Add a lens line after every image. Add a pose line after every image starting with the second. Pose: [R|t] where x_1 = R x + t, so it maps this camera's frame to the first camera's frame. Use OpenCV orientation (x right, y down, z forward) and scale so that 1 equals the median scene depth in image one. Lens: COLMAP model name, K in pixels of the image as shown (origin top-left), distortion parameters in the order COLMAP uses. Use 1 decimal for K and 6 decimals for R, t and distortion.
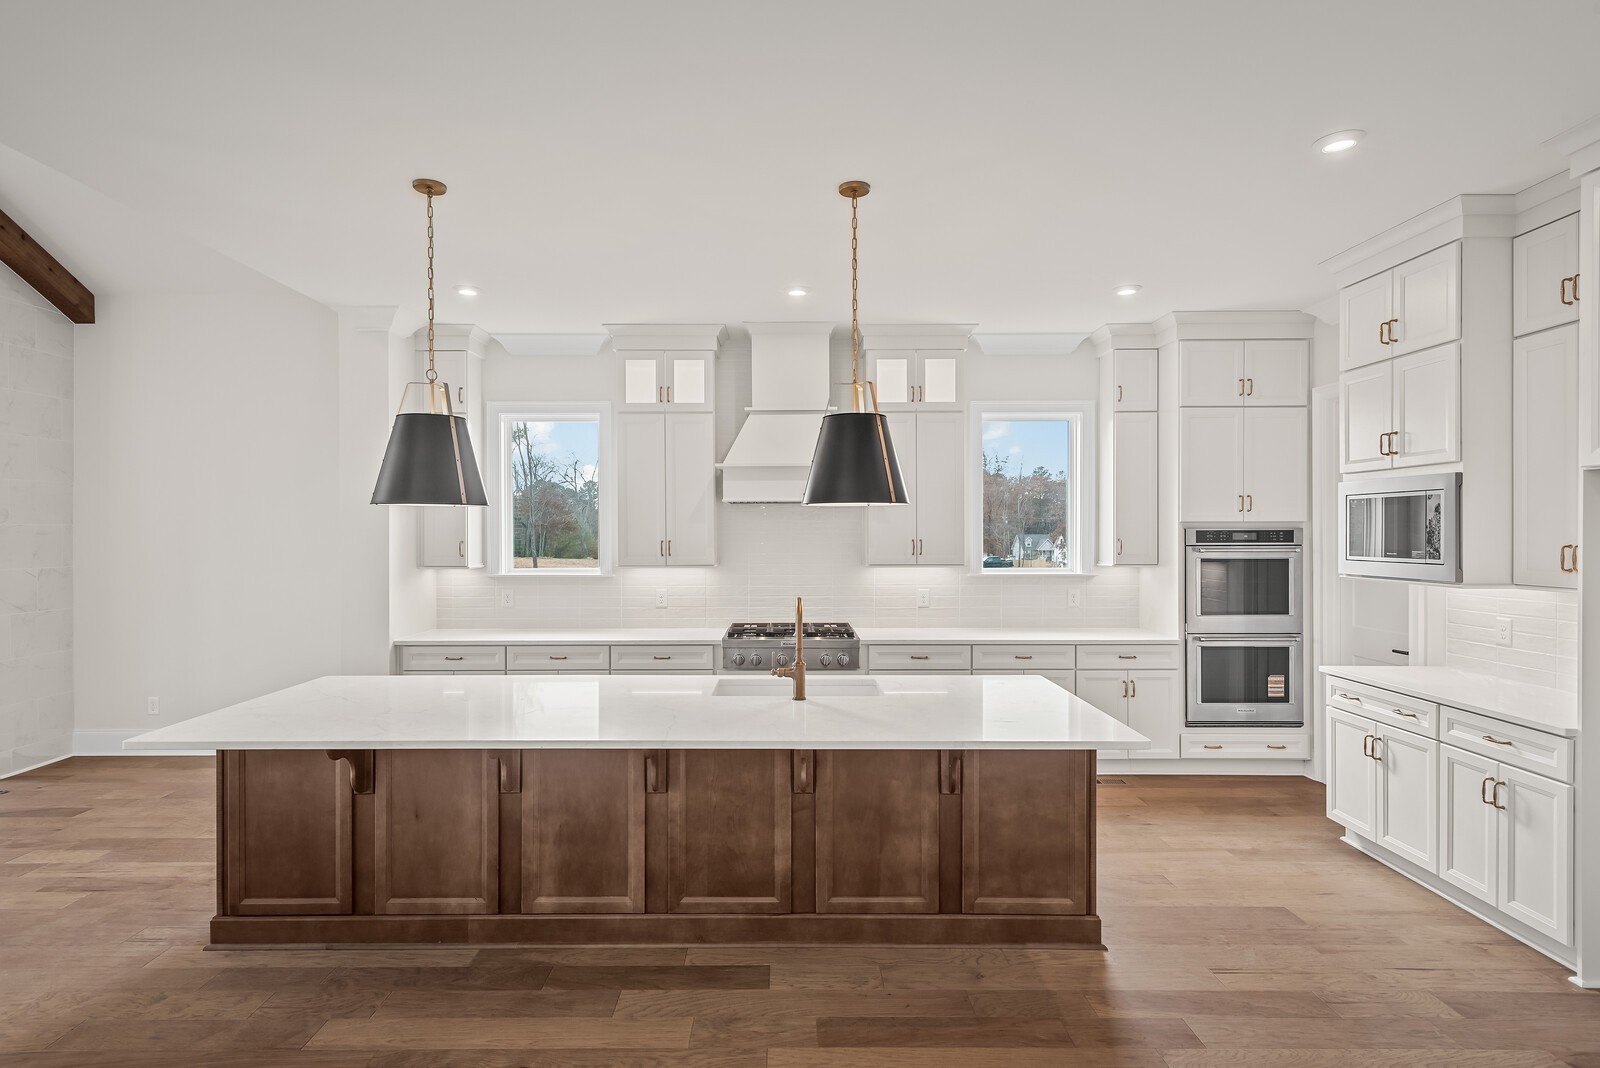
lens RADIAL K [[824.4, 0, 800.0], [0, 824.4, 534.0], [0, 0, 1]] dist [0.011965, -0.001680]
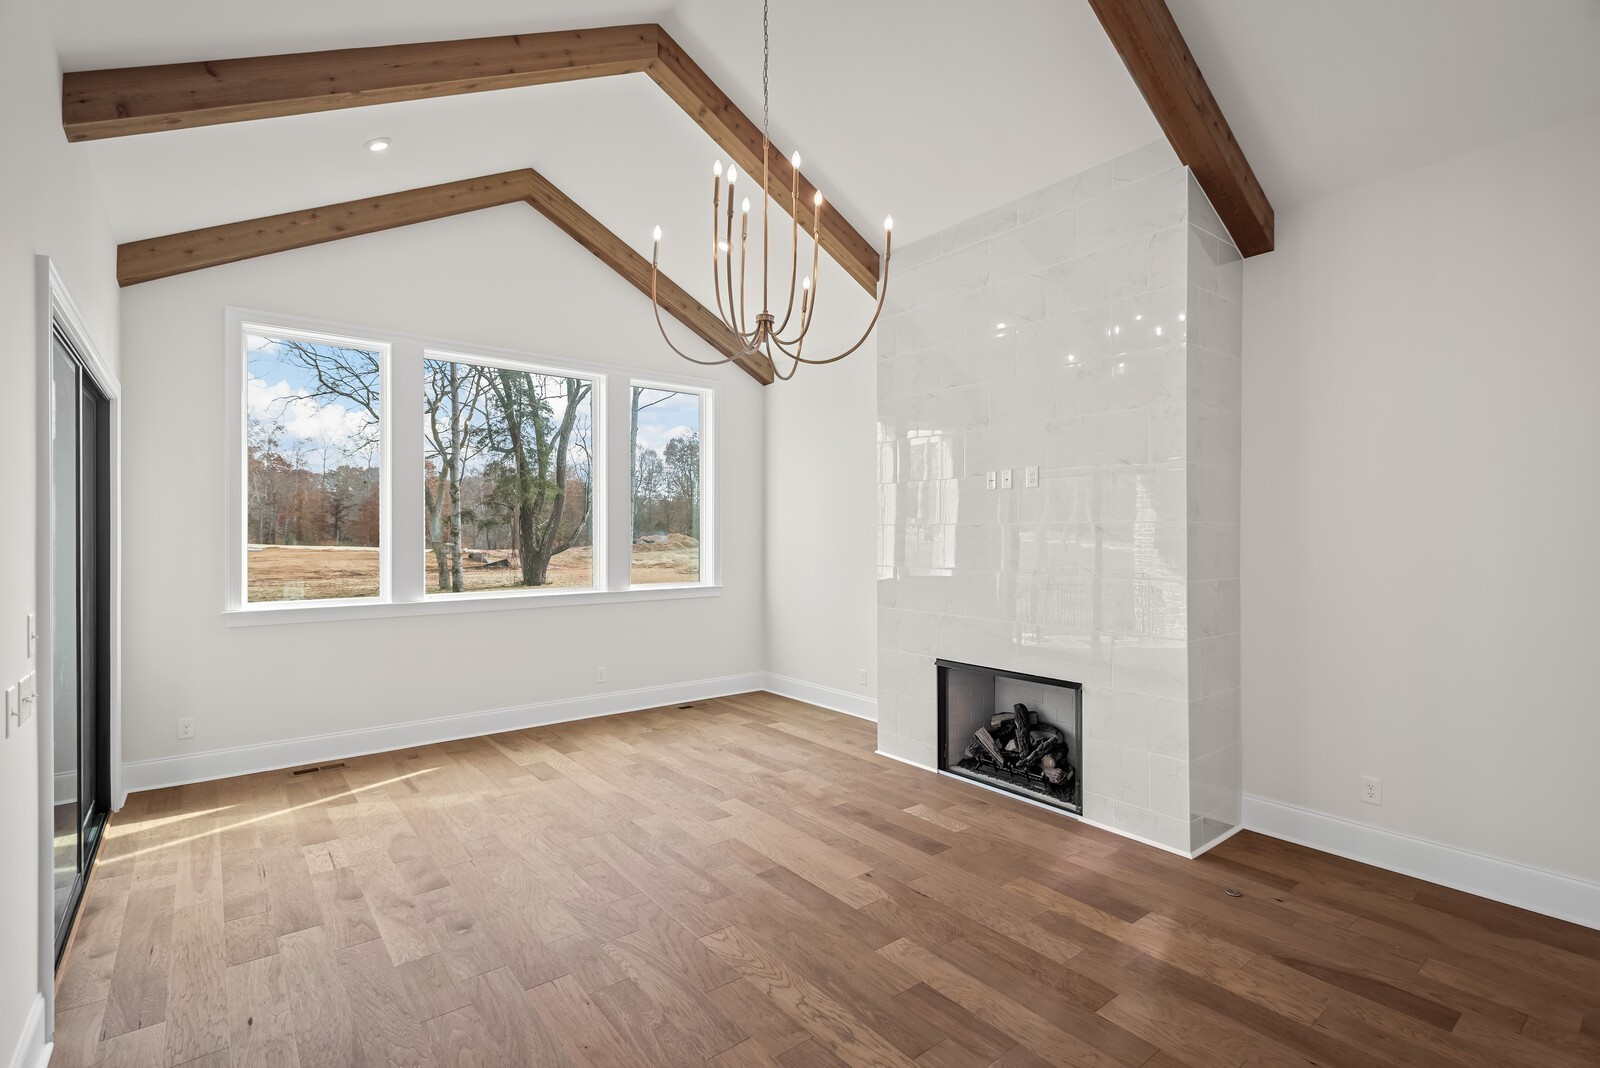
lens RADIAL K [[746.3, 0, 800.0], [0, 746.3, 534.0], [0, 0, 1]] dist [0.022954, -0.010386]
pose [[0.619665, 0.003046, -0.784861, -1.022712], [-0.004093, 0.999991, 0.000649, 0.000352], [0.784856, 0.002811, 0.619672, 0.449259]]
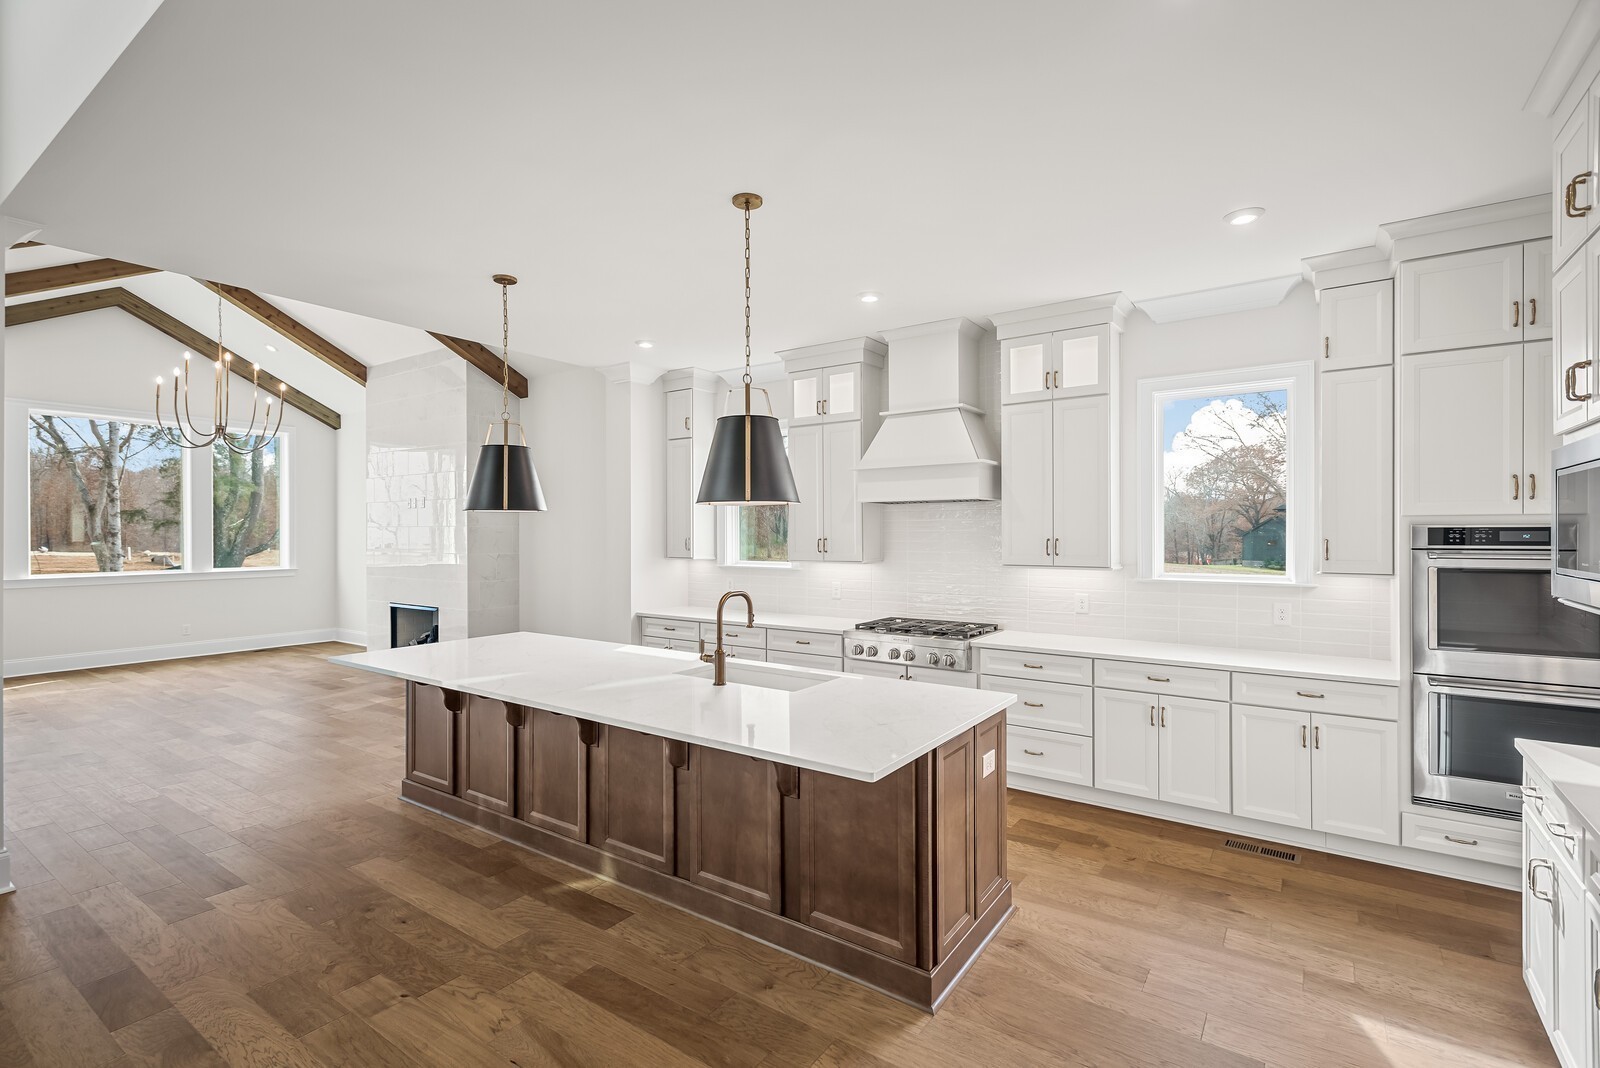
lens RADIAL K [[746.3, 0, 800.0], [0, 746.3, 534.0], [0, 0, 1]] dist [0.022954, -0.010386]
pose [[0.815623, 0.001685, -0.578582, 0.667870], [-0.001376, 0.999999, 0.000973, 0.001808], [0.578583, 0.000003, 0.815624, 0.266100]]
